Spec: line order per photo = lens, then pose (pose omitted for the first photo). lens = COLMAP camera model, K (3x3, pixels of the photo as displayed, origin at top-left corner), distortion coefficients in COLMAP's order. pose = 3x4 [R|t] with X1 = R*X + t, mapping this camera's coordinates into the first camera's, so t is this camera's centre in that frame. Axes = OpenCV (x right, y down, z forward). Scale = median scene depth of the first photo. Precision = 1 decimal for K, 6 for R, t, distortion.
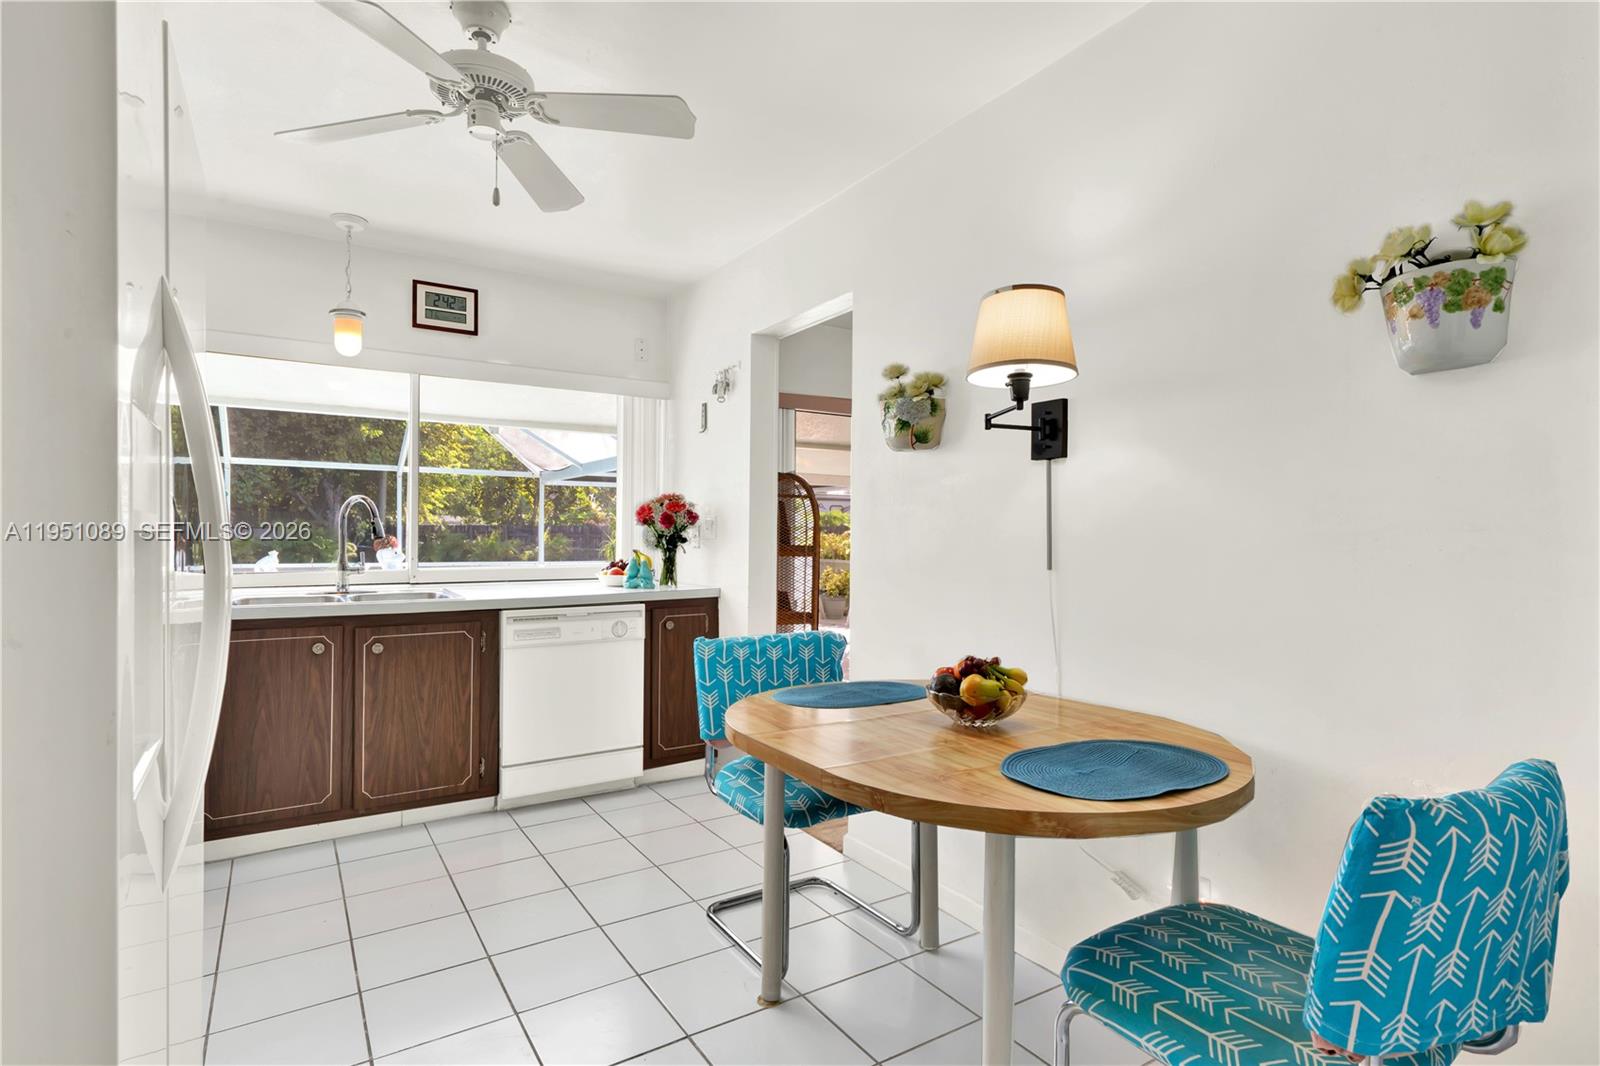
lens RADIAL K [[790.0, 0, 795.9], [0, 790.0, 539.4], [0, 0, 1]] dist [0.001723, -0.001787]
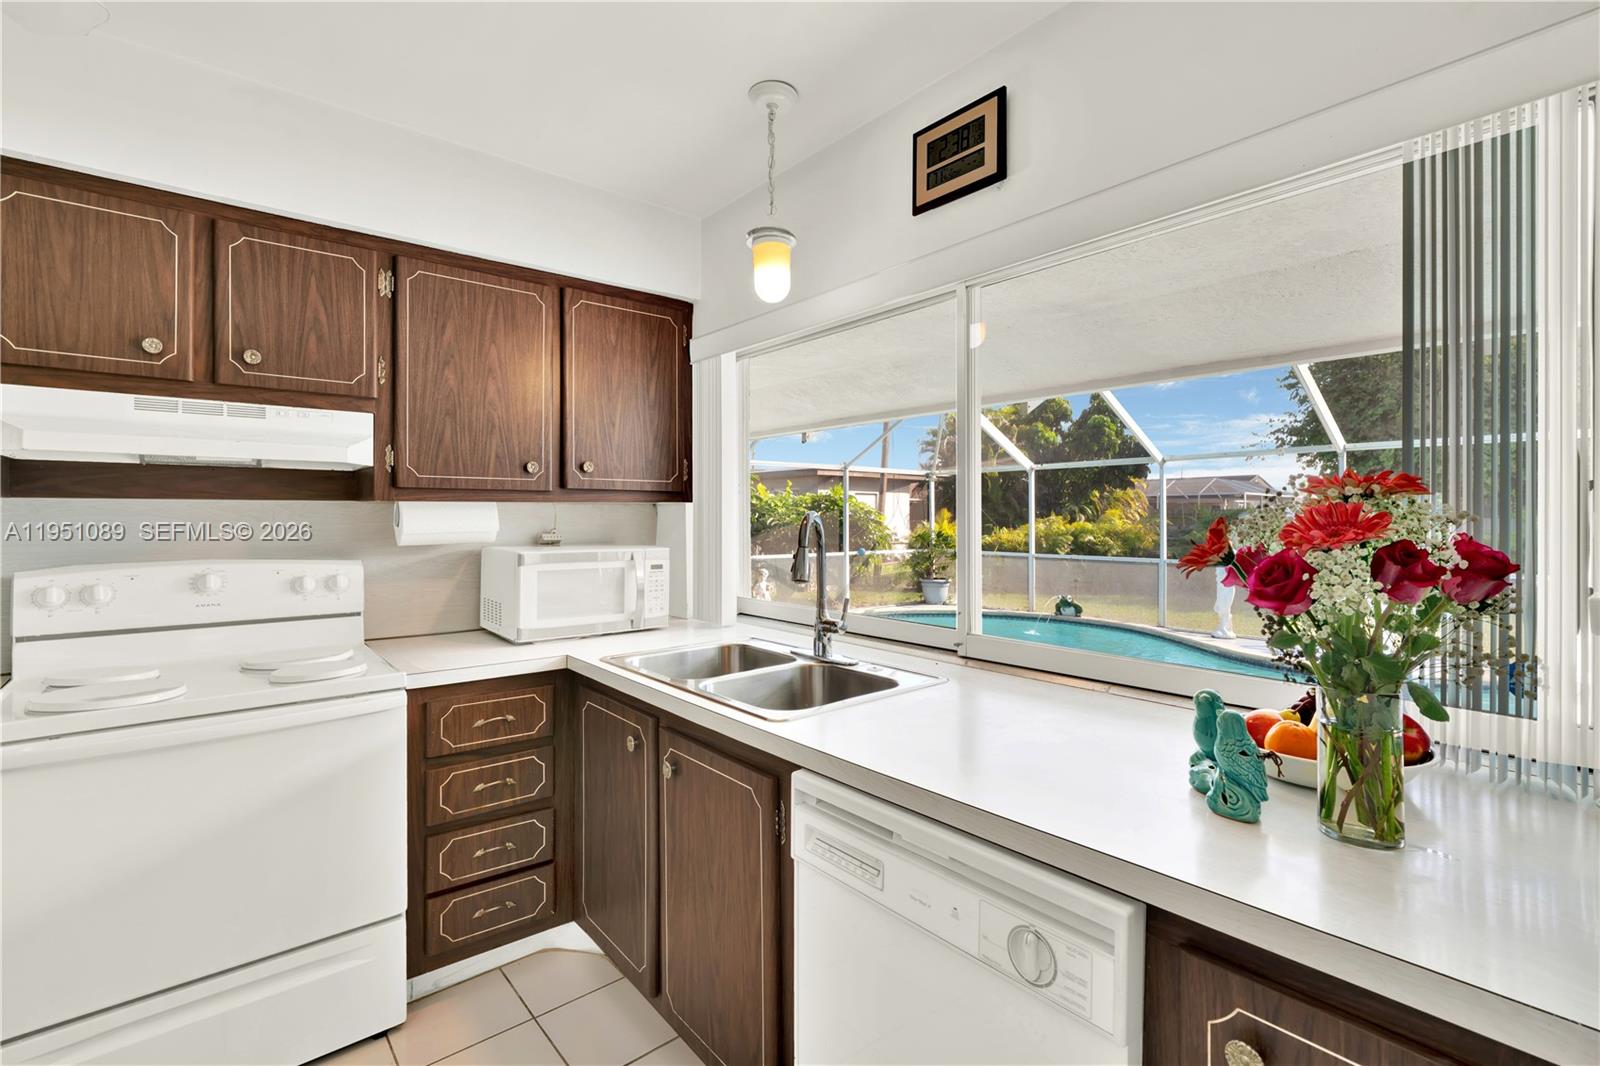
lens RADIAL K [[724.2, 0, 794.4], [0, 724.2, 519.6], [0, 0, 1]] dist [-0.001978, 0.000980]
pose [[0.131931, -0.003293, -0.991253, 0.034968], [-0.009812, 0.999941, -0.004627, -0.055108], [0.991210, 0.010336, 0.131891, 1.075968]]
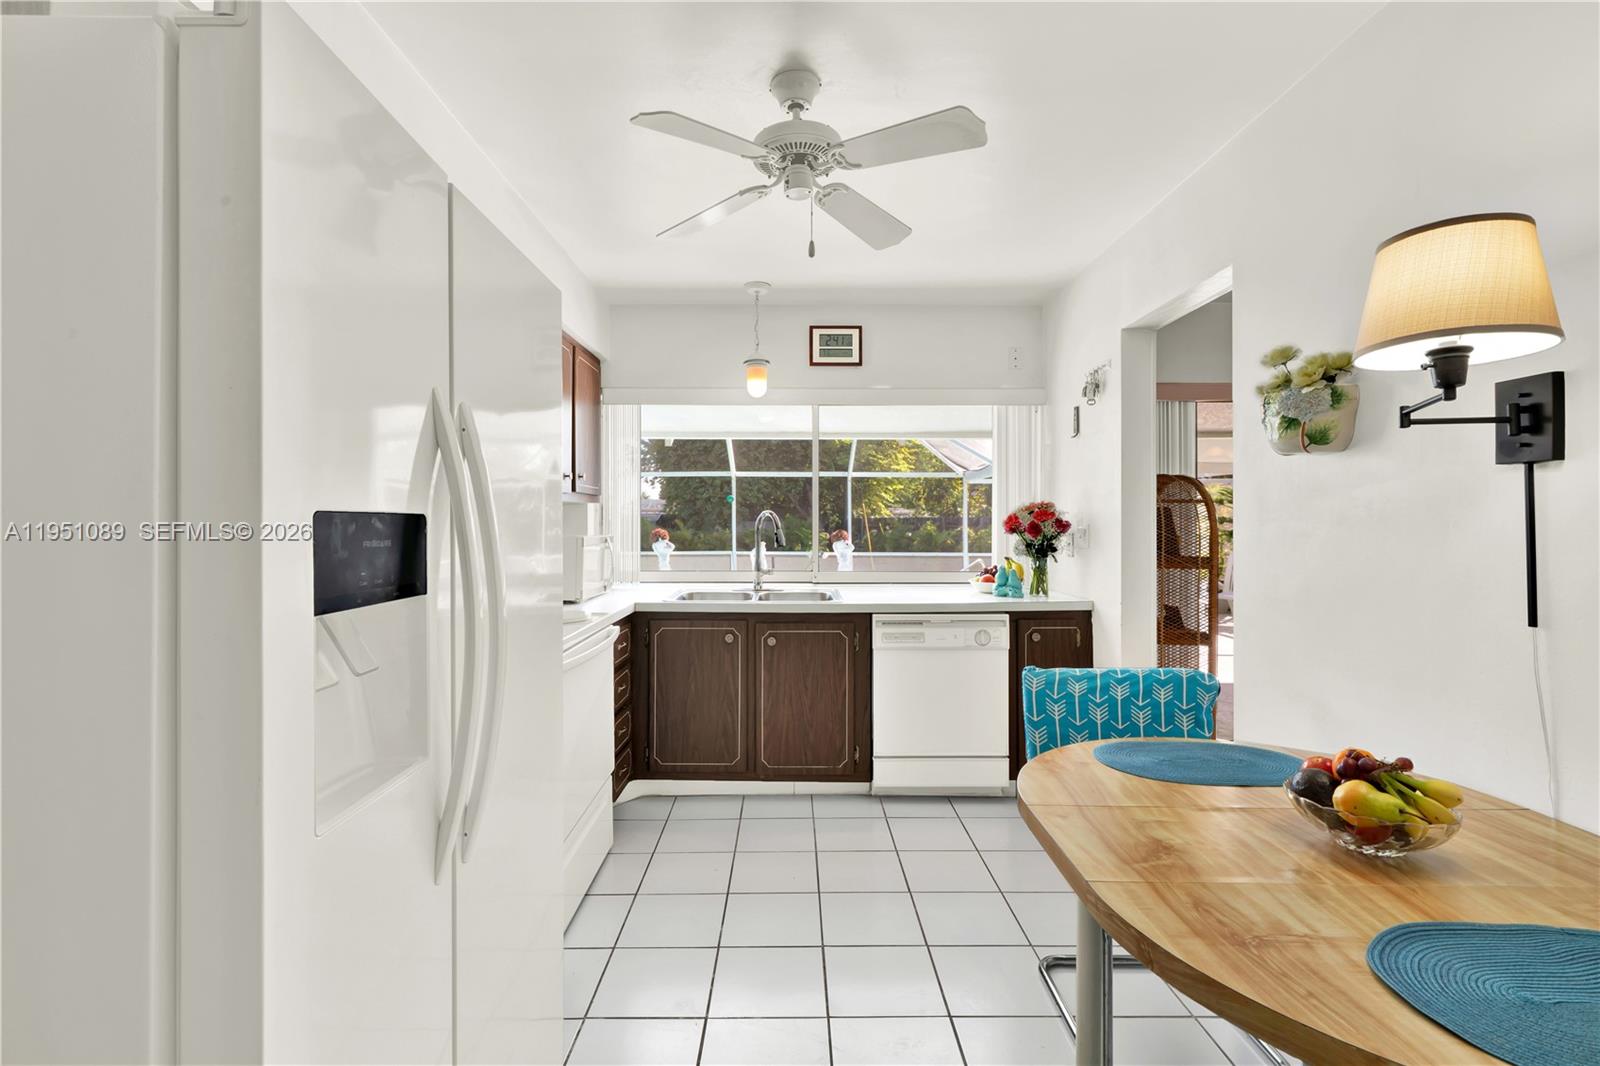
lens RADIAL K [[724.2, 0, 792.3], [0, 724.2, 516.8], [0, 0, 1]] dist [-0.001978, 0.000980]
pose [[0.846309, -0.009976, -0.532598, 0.082110], [0.000547, 0.999840, -0.017859, -0.031676], [0.532691, 0.014823, 0.846180, 0.098601]]
